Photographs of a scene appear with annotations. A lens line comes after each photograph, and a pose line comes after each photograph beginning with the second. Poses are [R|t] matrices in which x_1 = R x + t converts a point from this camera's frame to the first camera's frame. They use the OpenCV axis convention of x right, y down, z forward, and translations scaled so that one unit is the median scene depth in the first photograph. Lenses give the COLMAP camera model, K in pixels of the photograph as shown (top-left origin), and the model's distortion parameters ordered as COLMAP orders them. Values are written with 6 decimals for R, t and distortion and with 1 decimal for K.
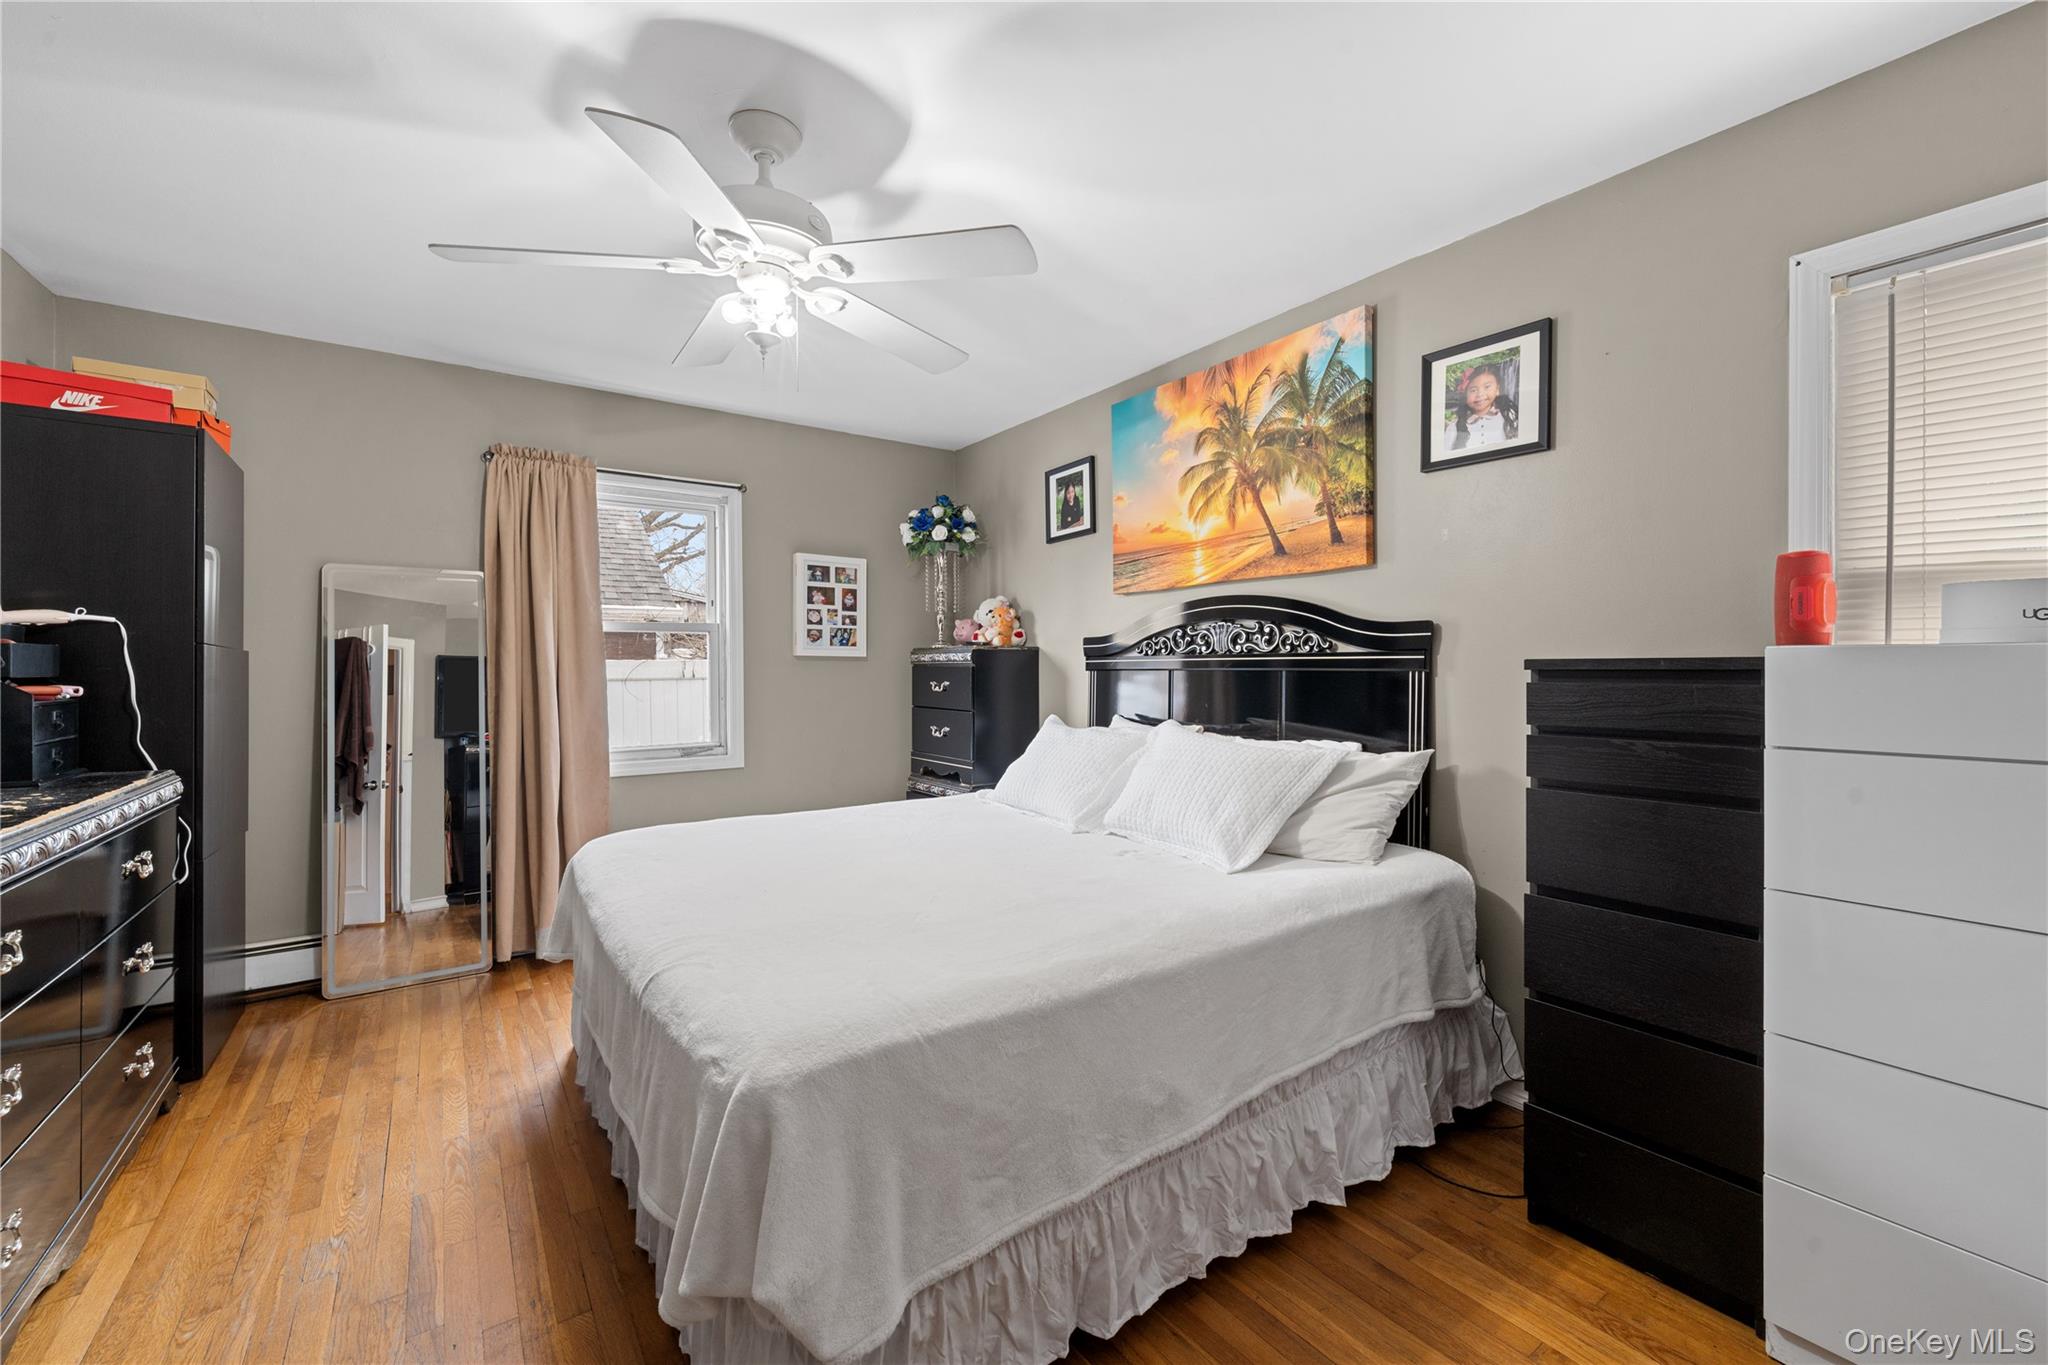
lens RADIAL K [[847.1, 0, 1033.4], [0, 847.1, 666.7], [0, 0, 1]] dist [0.000308, -0.001009]
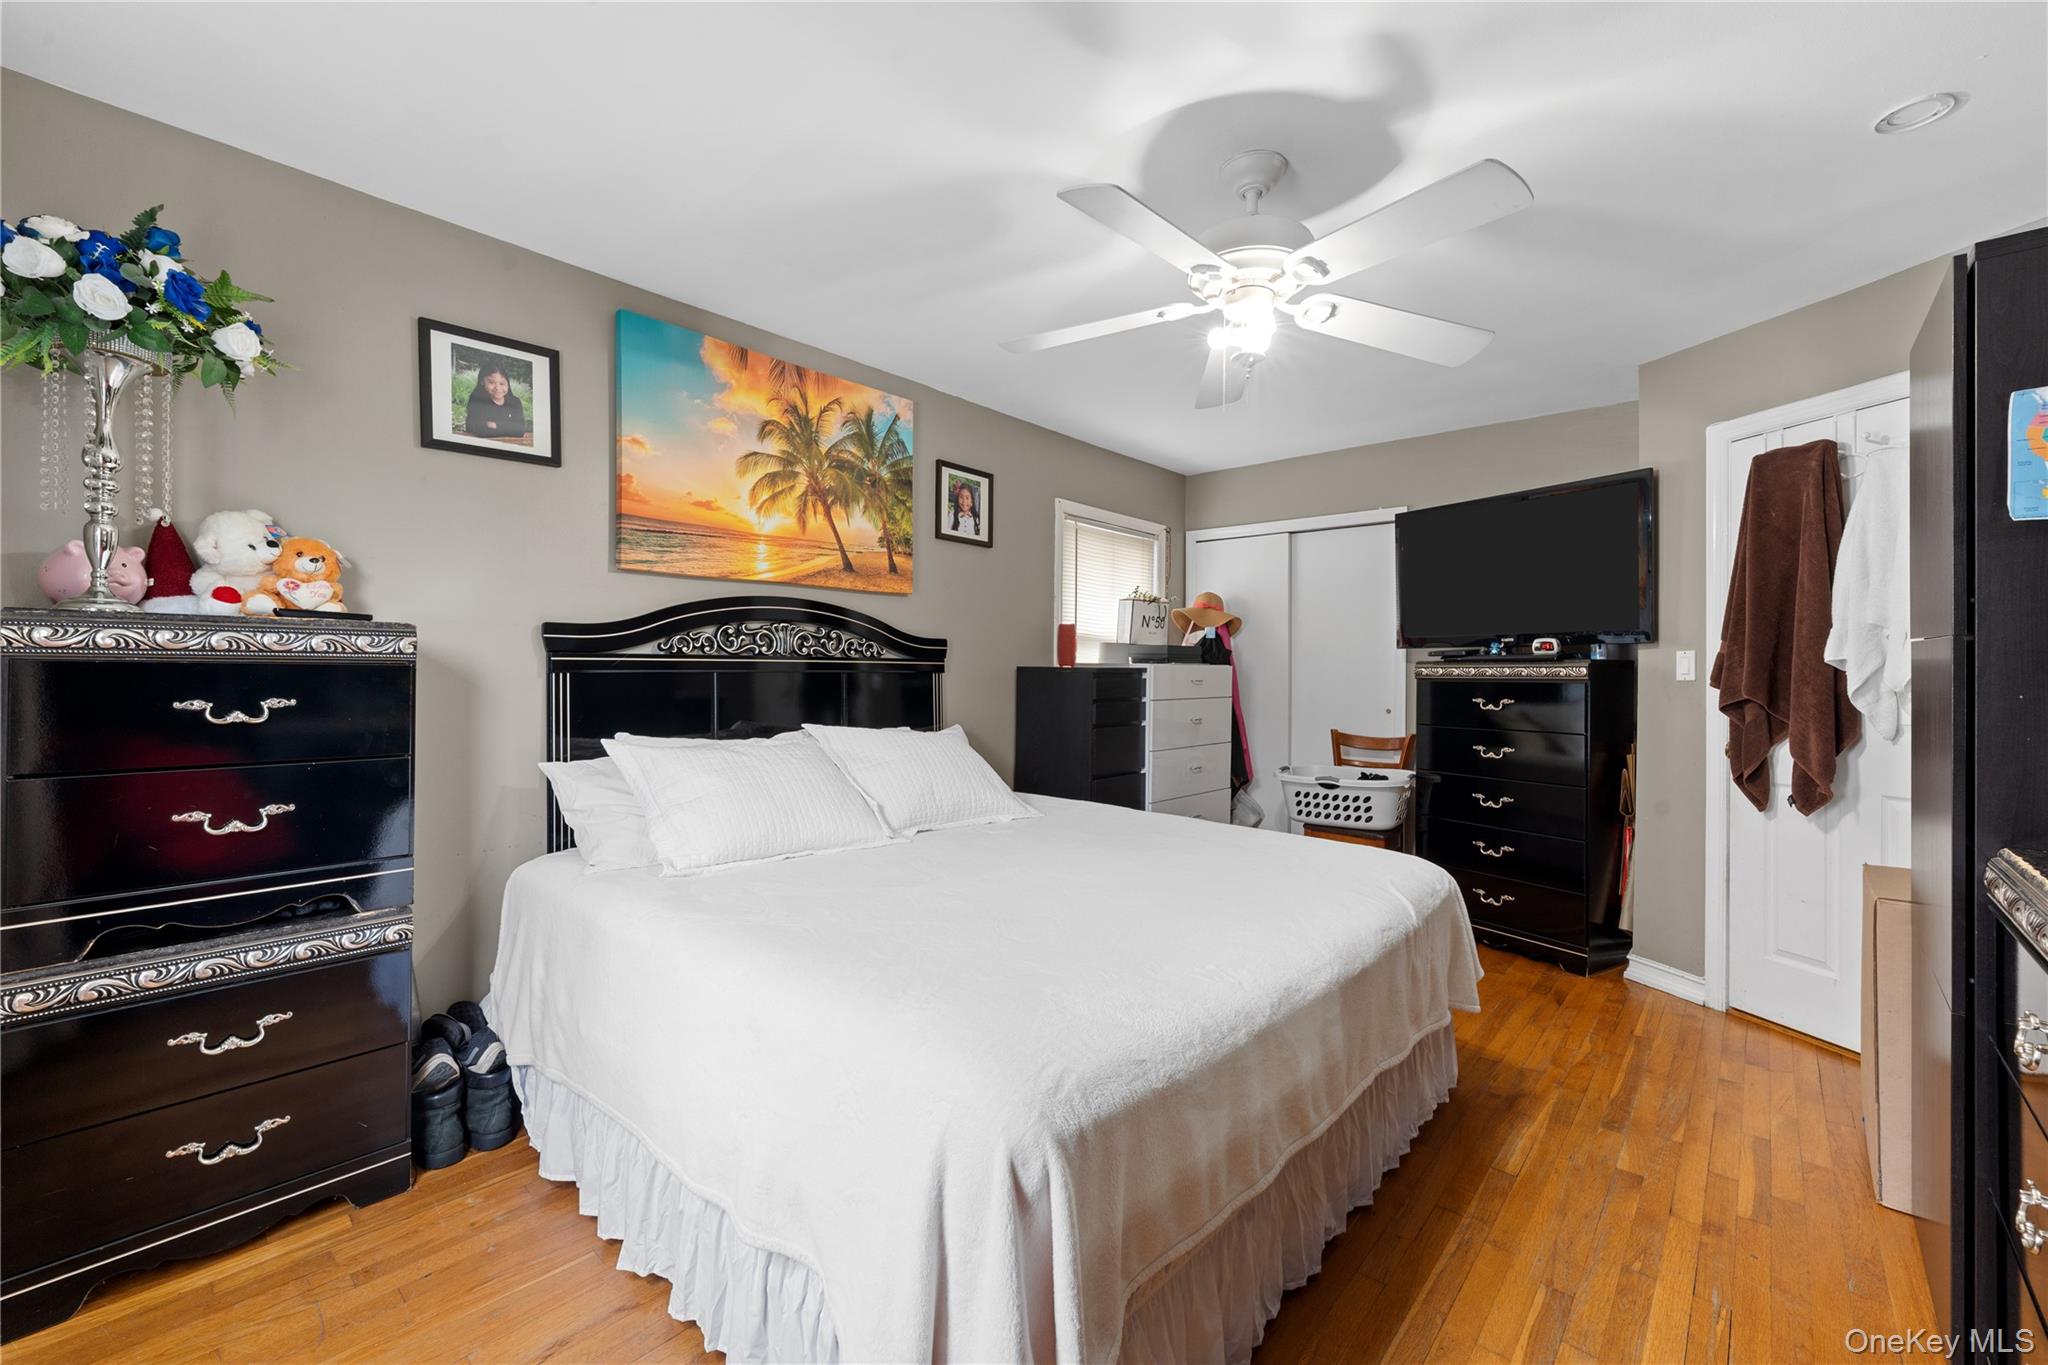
lens RADIAL K [[847.1, 0, 1033.4], [0, 847.1, 666.7], [0, 0, 1]] dist [0.000308, -0.001009]
pose [[-0.249439, 0.007050, 0.968365, -0.851174], [-0.003272, 0.999962, -0.008123, 0.004869], [-0.968385, -0.005195, -0.249406, 1.020022]]
